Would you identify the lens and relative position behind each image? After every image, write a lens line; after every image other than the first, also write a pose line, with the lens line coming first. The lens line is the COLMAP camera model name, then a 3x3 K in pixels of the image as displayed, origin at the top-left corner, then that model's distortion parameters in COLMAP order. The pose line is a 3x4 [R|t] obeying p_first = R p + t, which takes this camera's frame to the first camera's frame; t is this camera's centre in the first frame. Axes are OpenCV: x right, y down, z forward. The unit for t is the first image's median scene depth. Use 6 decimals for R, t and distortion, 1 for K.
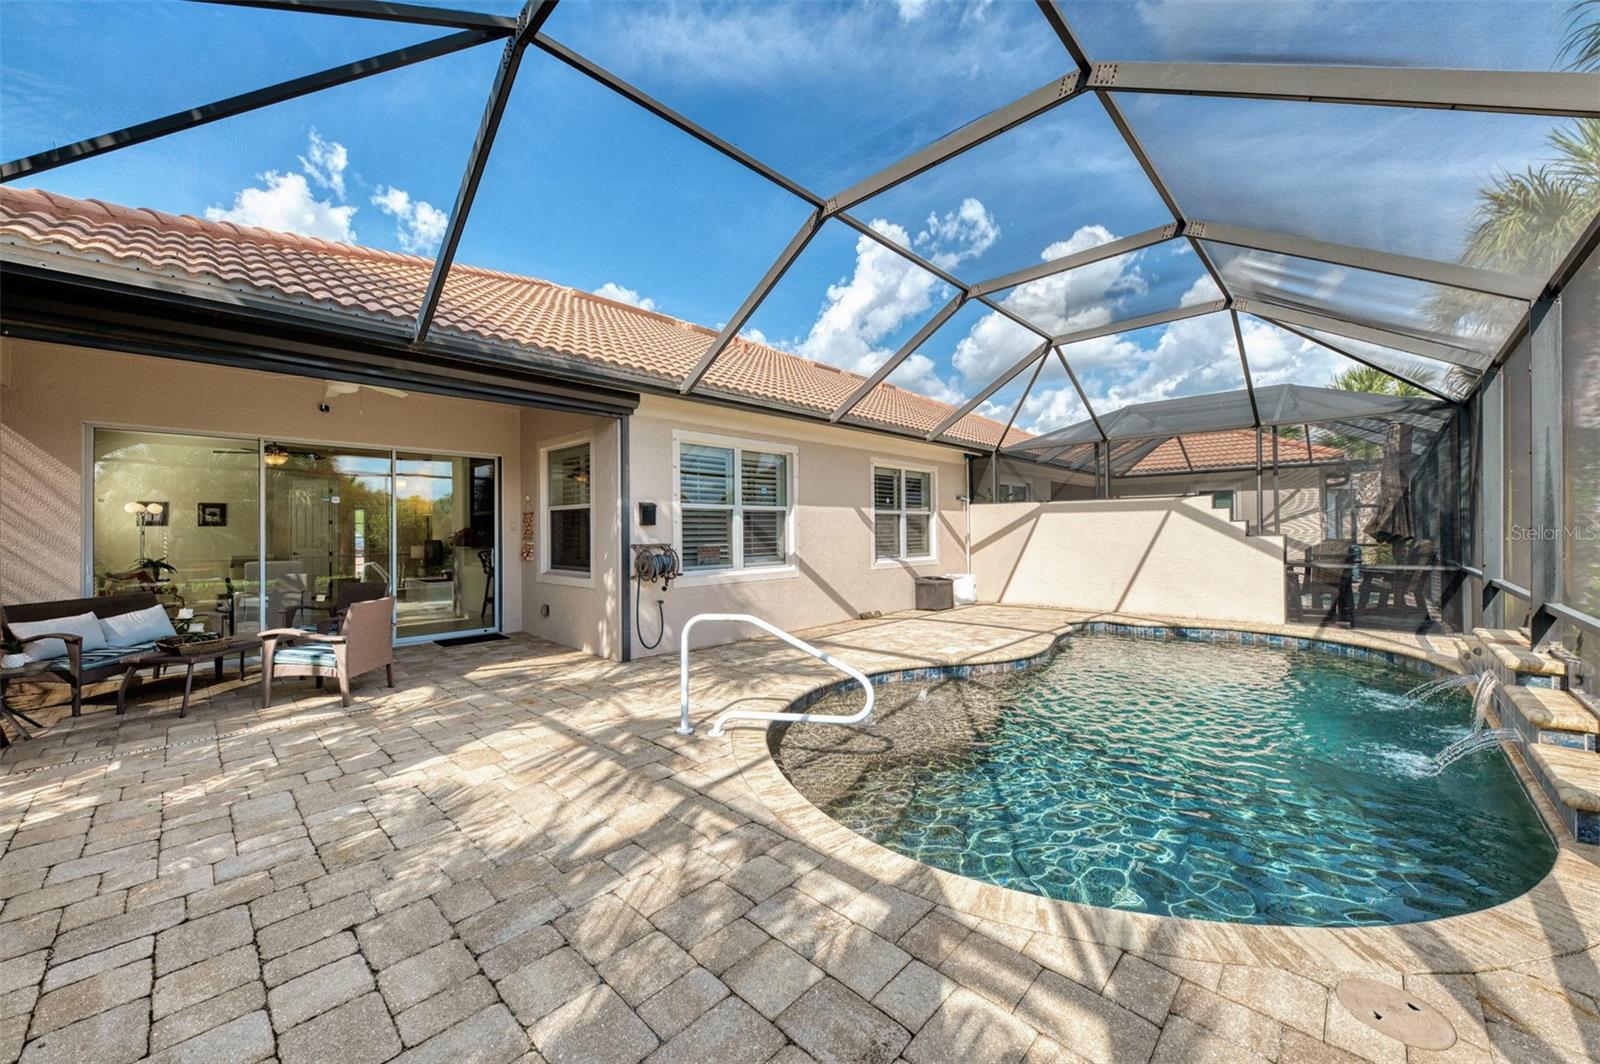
lens RADIAL K [[592.1, 0, 800.0], [0, 592.1, 532.0], [0, 0, 1]] dist [0.010585, 0.000008]
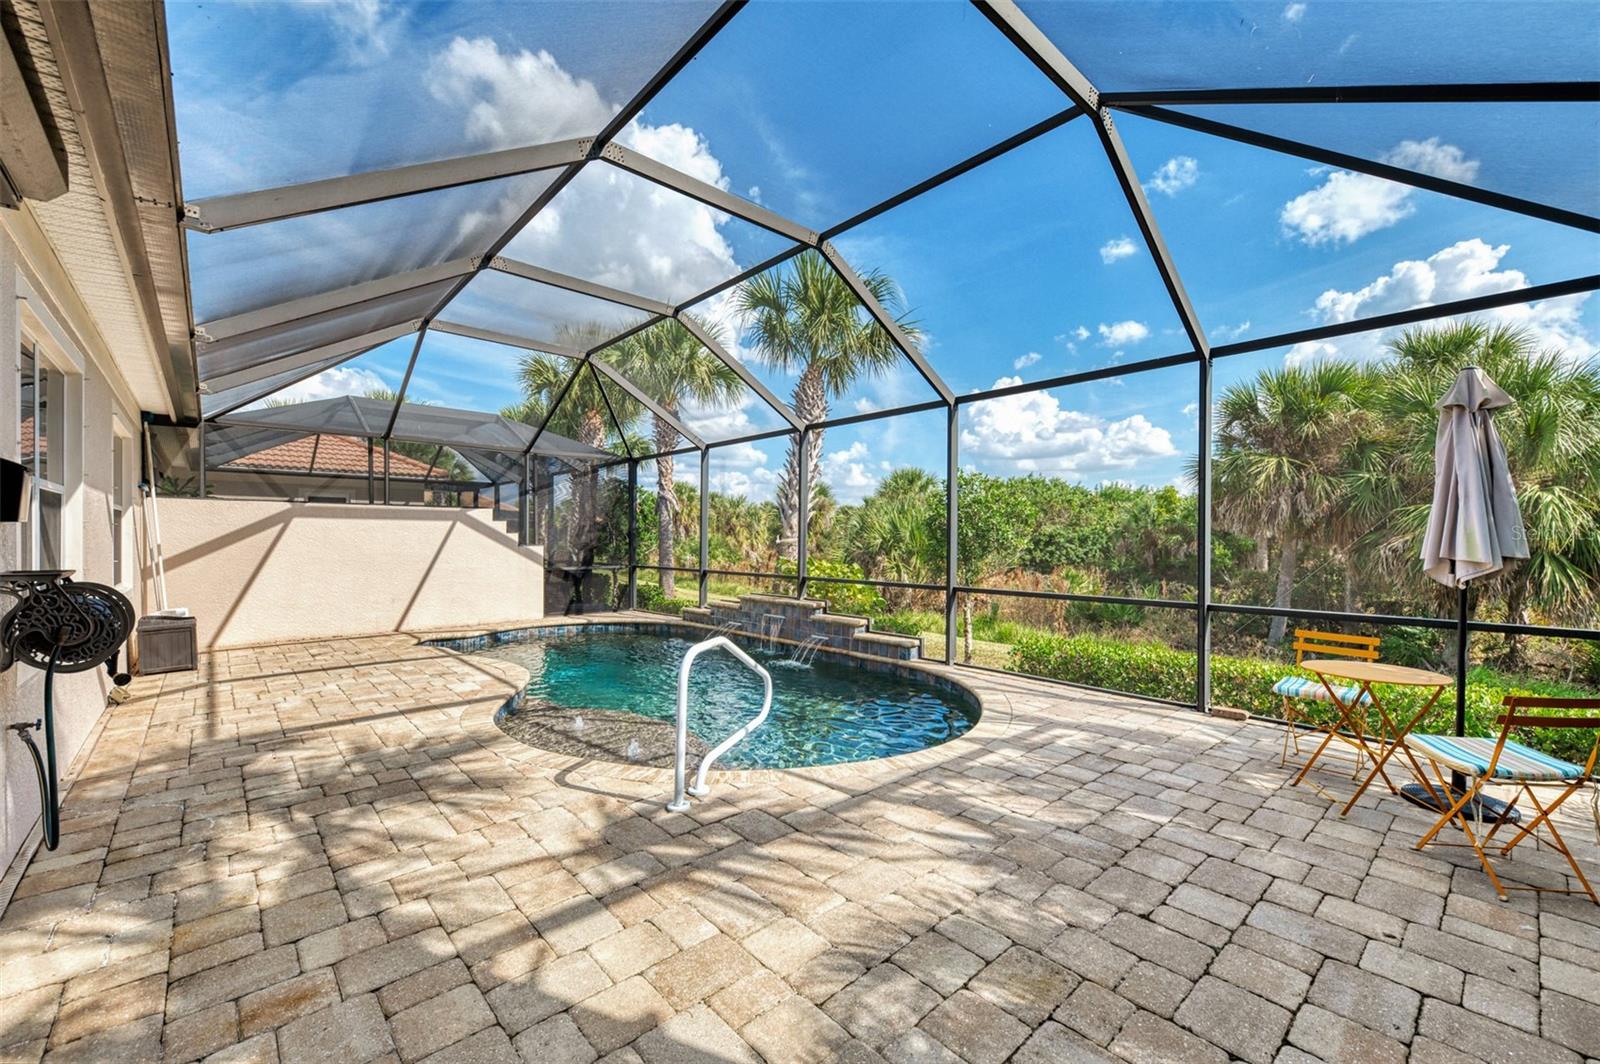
lens RADIAL K [[654.7, 0, 800.0], [0, 654.7, 532.0], [0, 0, 1]] dist [0.015004, 0.000013]
pose [[0.071615, 0.017062, 0.997286, -0.596360], [-0.001026, 0.999854, -0.017033, 0.001524], [-0.997432, 0.000196, 0.071622, 0.463937]]
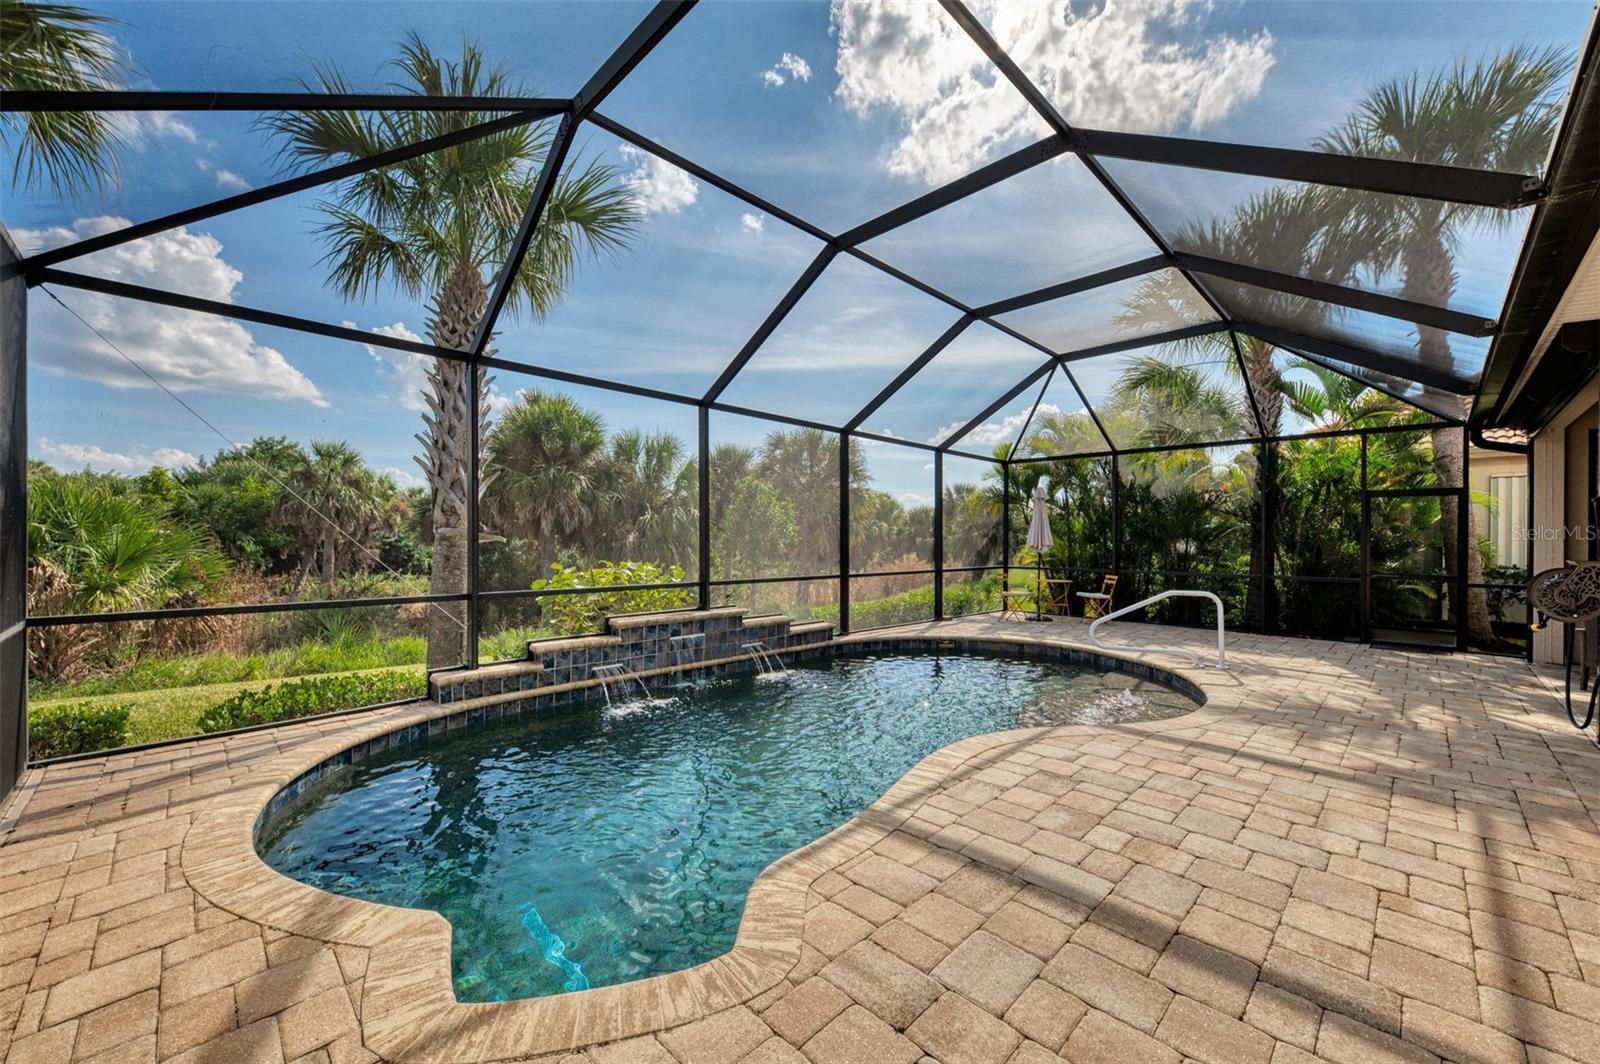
lens RADIAL K [[629.1, 0, 800.0], [0, 629.1, 532.0], [0, 0, 1]] dist [0.013986, -0.006101]
pose [[-0.999817, 0.001323, 0.019100, 0.519303], [0.001175, 0.999969, -0.007755, -0.004652], [-0.019110, -0.007732, -0.999787, 1.567885]]
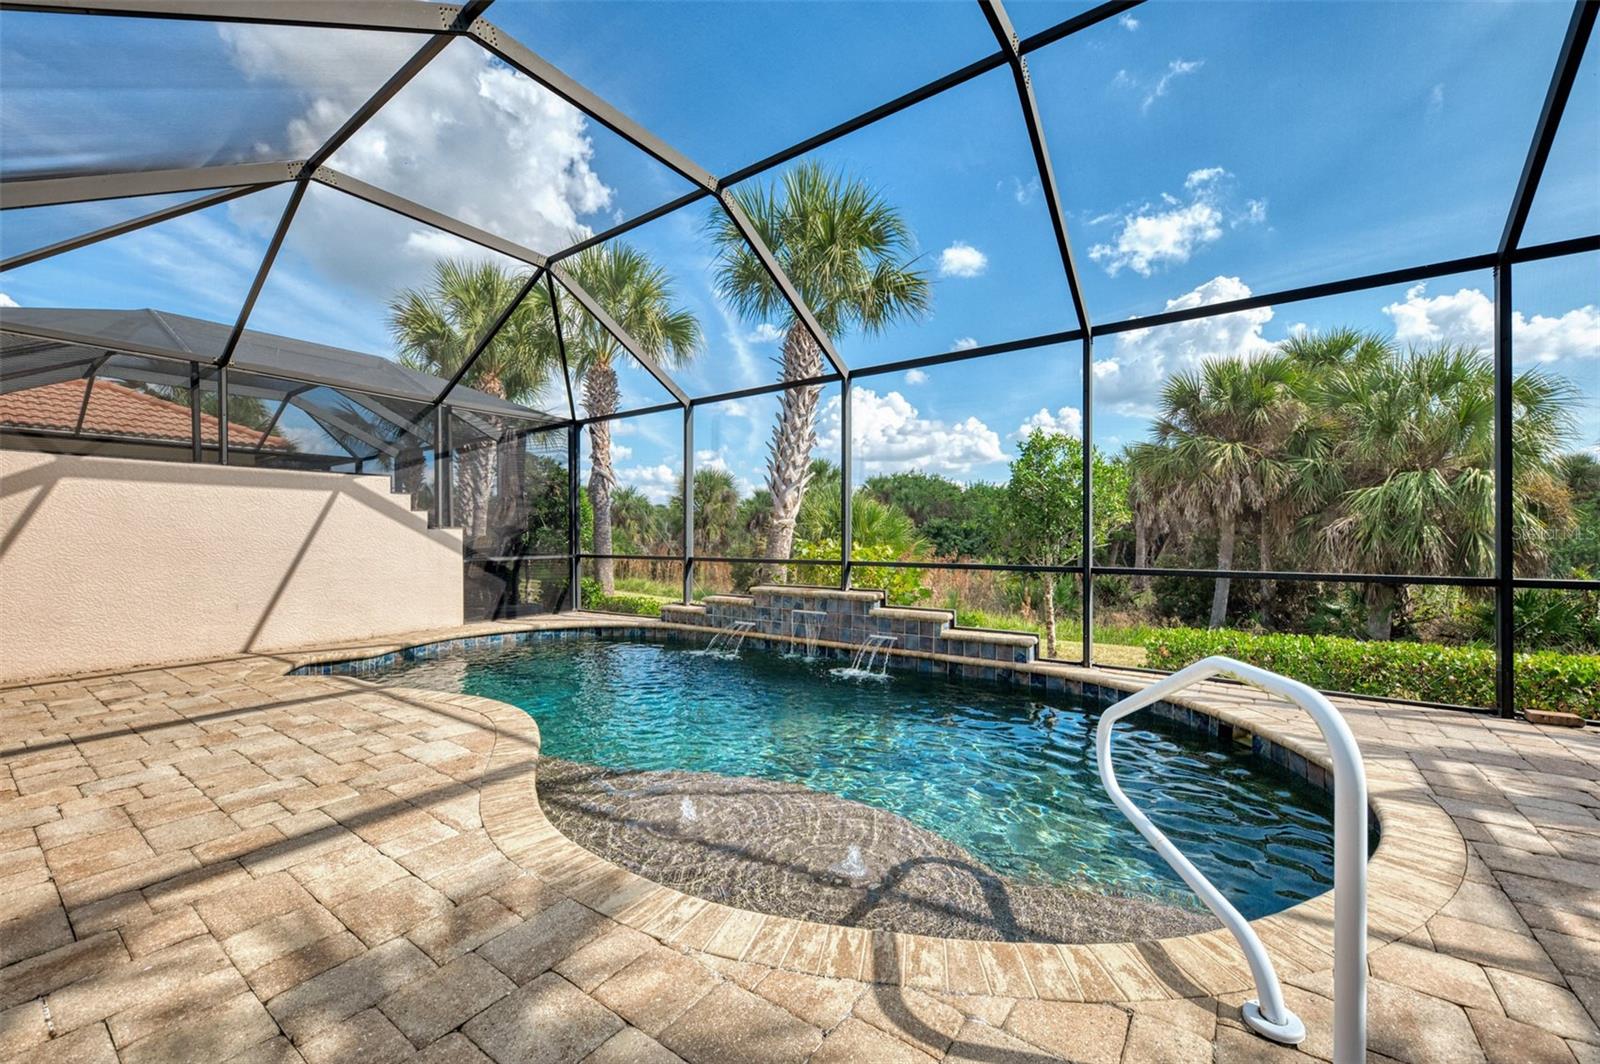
lens RADIAL K [[629.1, 0, 800.0], [0, 629.1, 532.0], [0, 0, 1]] dist [0.013986, -0.006101]
pose [[-0.148645, 0.012804, 0.988808, -0.271654], [0.005622, 0.999911, -0.012103, 0.032723], [-0.988875, 0.003760, -0.148704, 0.770552]]
